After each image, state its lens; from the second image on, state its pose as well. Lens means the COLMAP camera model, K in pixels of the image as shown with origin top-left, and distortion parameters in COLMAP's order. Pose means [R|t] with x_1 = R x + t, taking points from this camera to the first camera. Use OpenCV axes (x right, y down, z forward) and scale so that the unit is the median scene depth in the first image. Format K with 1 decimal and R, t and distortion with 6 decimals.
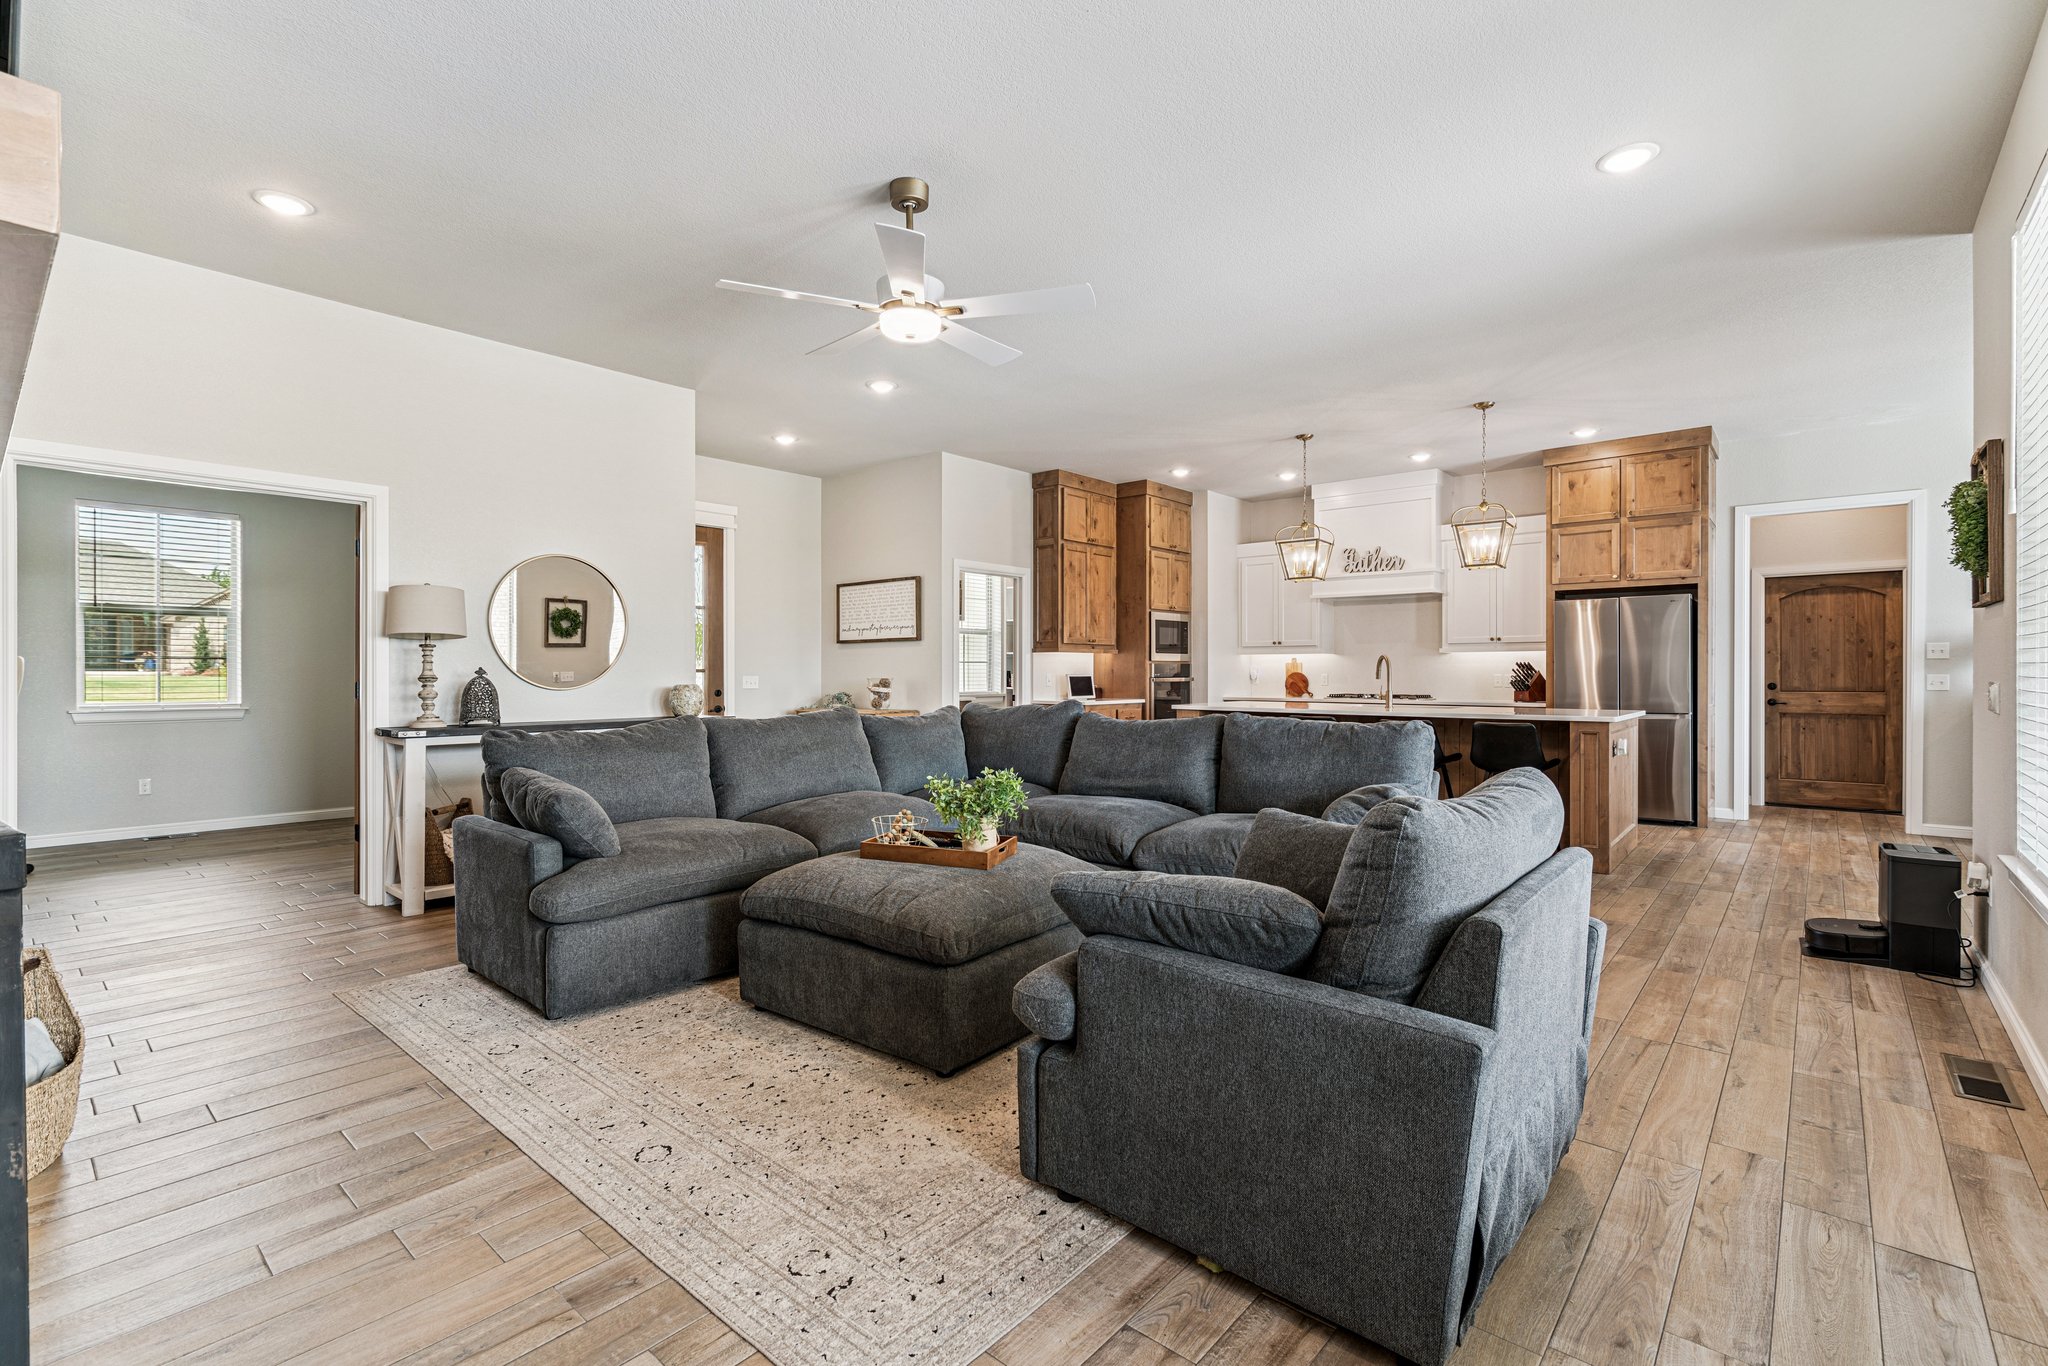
lens RADIAL K [[925.5, 0, 1022.5], [0, 925.5, 666.2], [0, 0, 1]] dist [-0.000454, 0.000274]
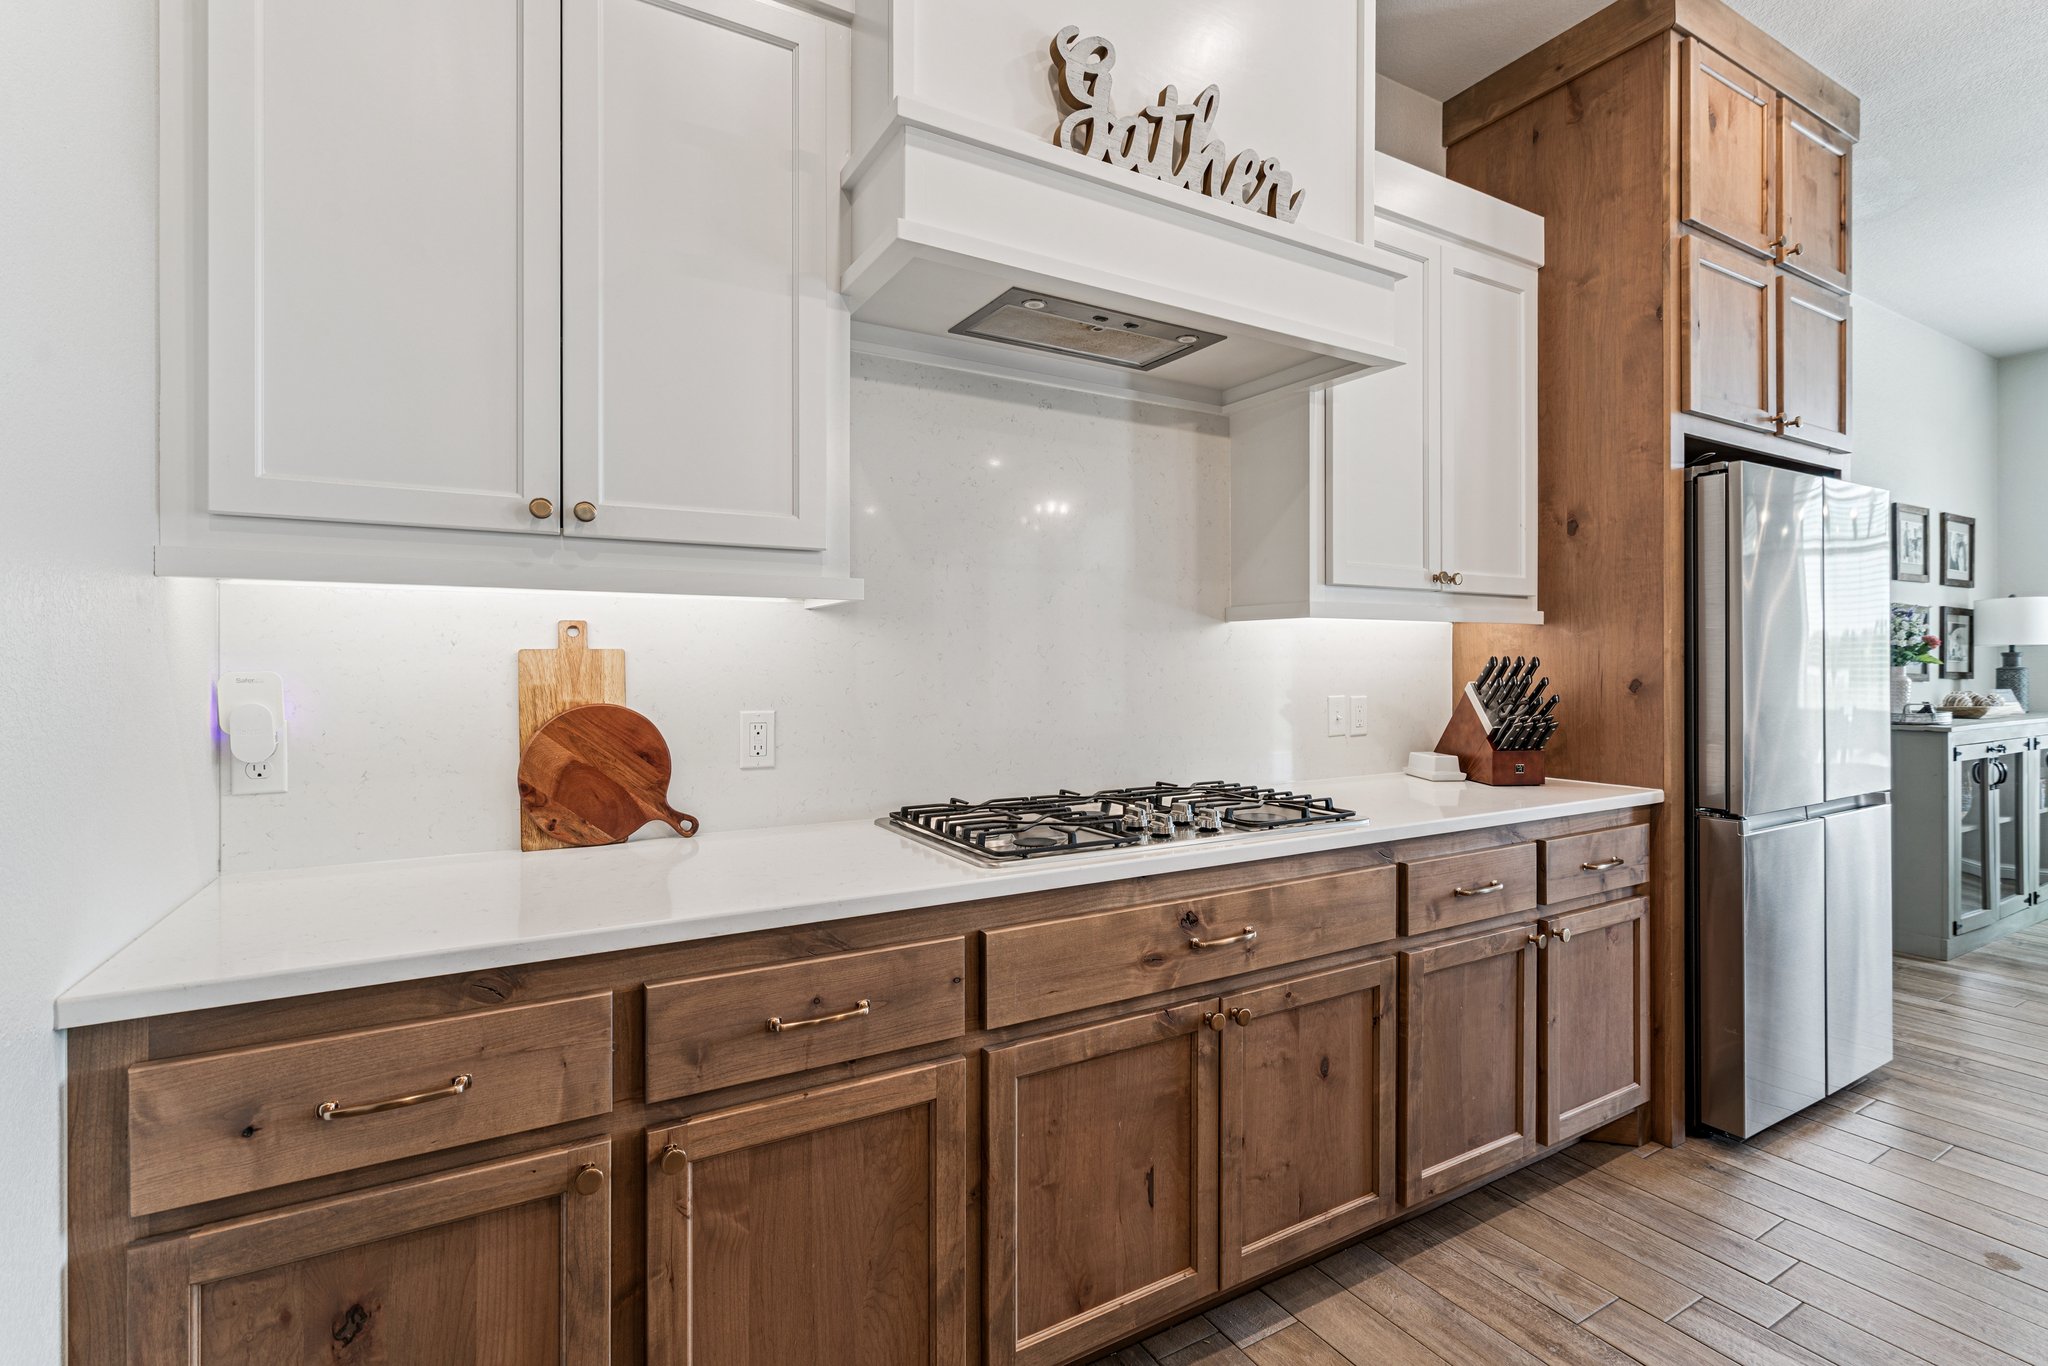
lens RADIAL K [[925.5, 0, 1022.5], [0, 925.5, 666.2], [0, 0, 1]] dist [-0.000454, 0.000274]
pose [[0.335681, 0.000013, 0.941976, 0.173573], [-0.000346, 1.000000, 0.000110, 0.000407], [-0.941976, -0.000363, 0.335681, 0.911931]]
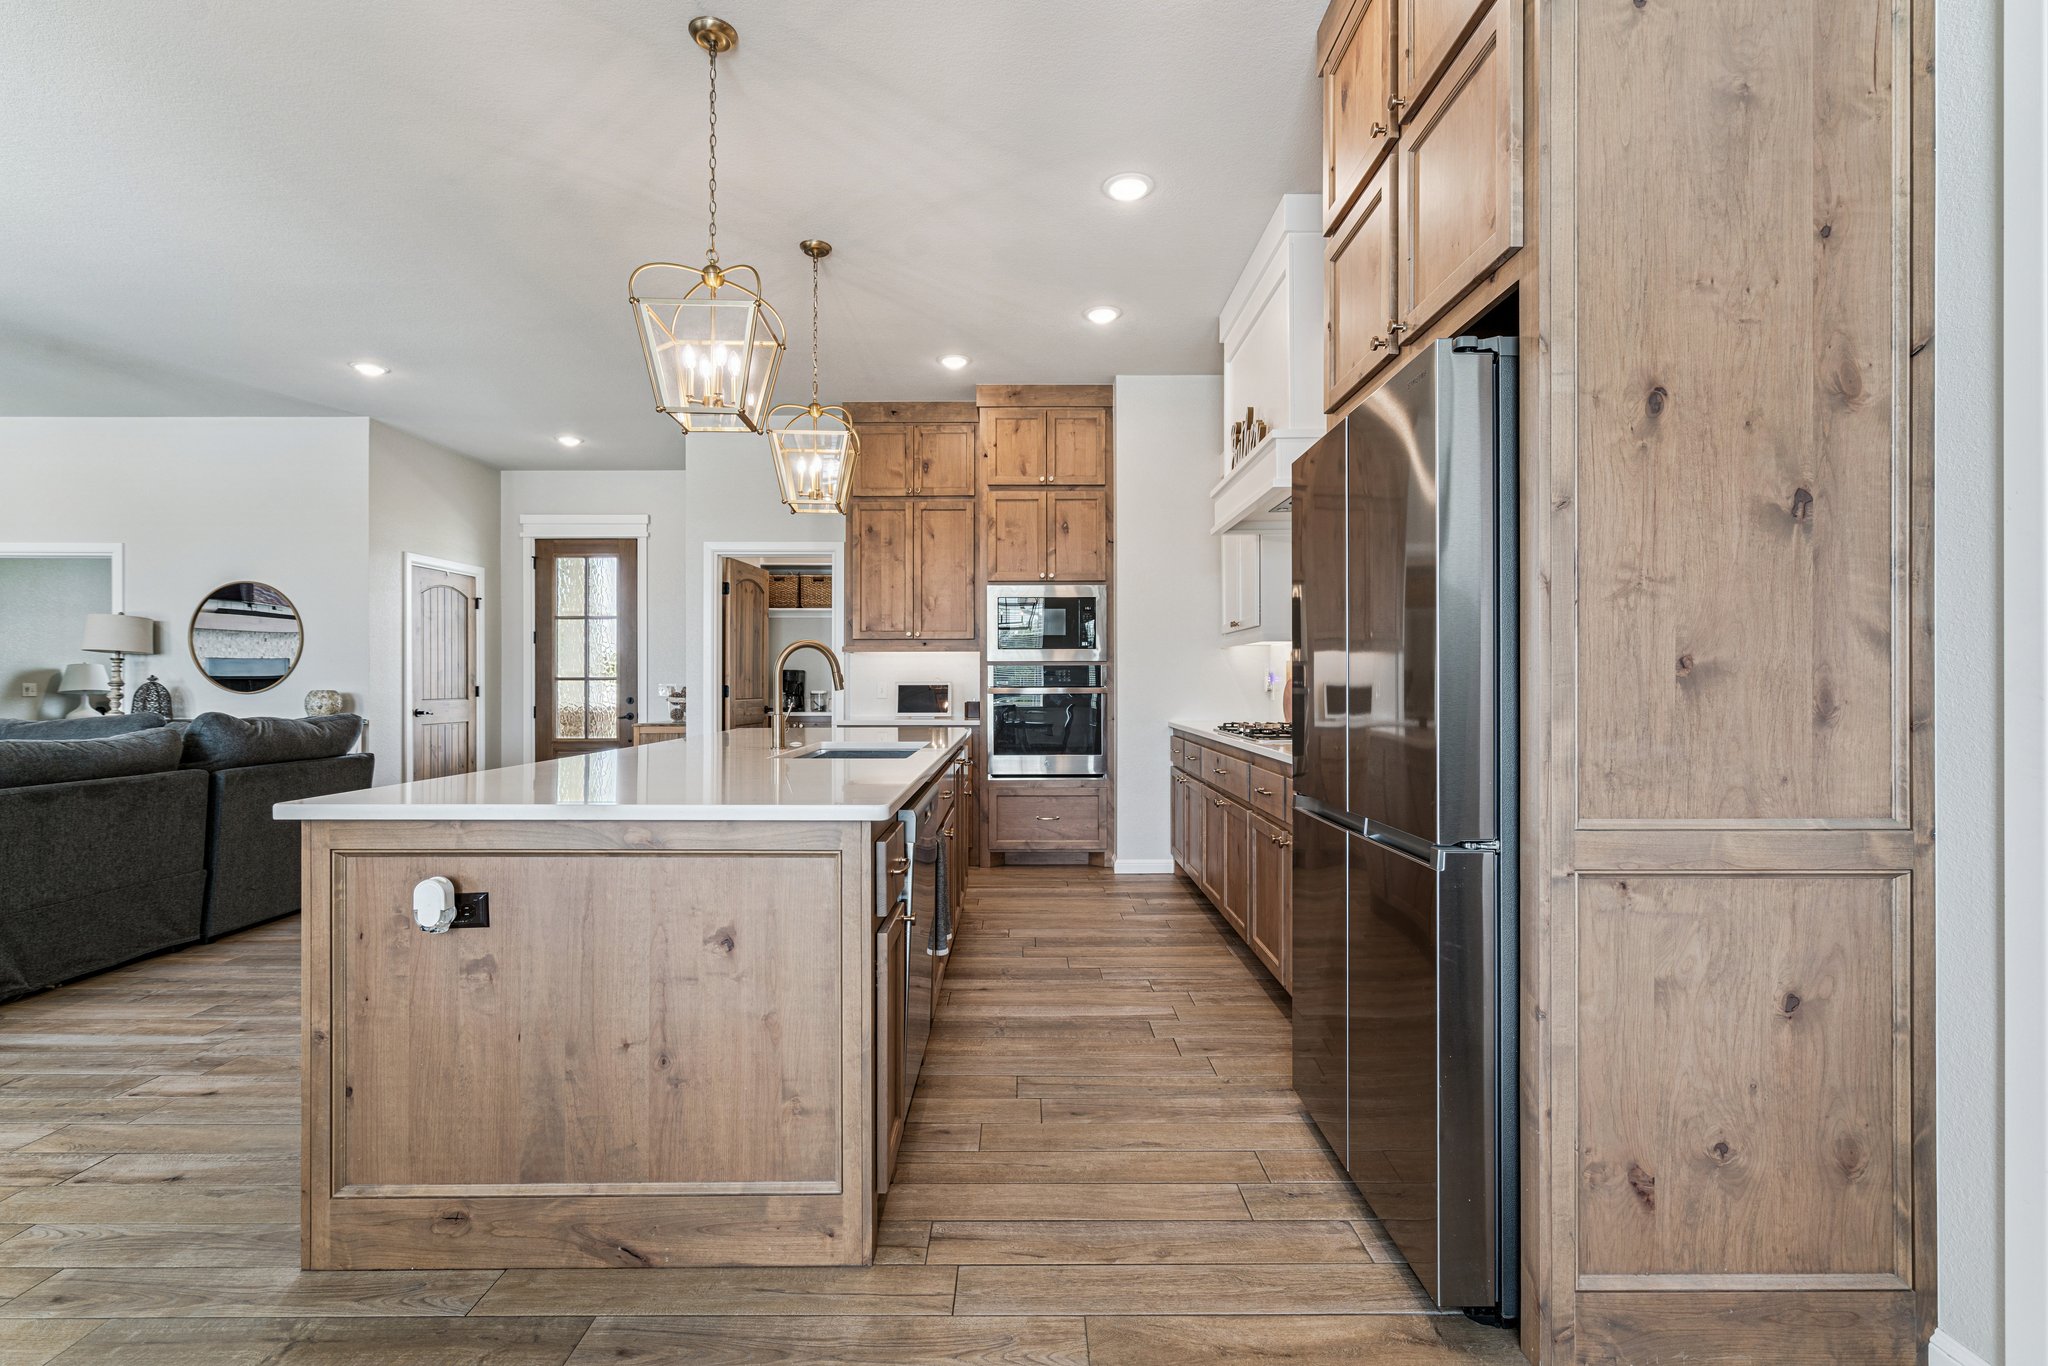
lens RADIAL K [[925.5, 0, 1022.5], [0, 925.5, 666.2], [0, 0, 1]] dist [-0.000454, 0.000274]
pose [[0.631979, -0.014971, -0.774841, 0.628995], [0.004125, 0.999864, -0.015954, 0.007584], [0.774974, 0.006886, 0.631955, 0.585489]]
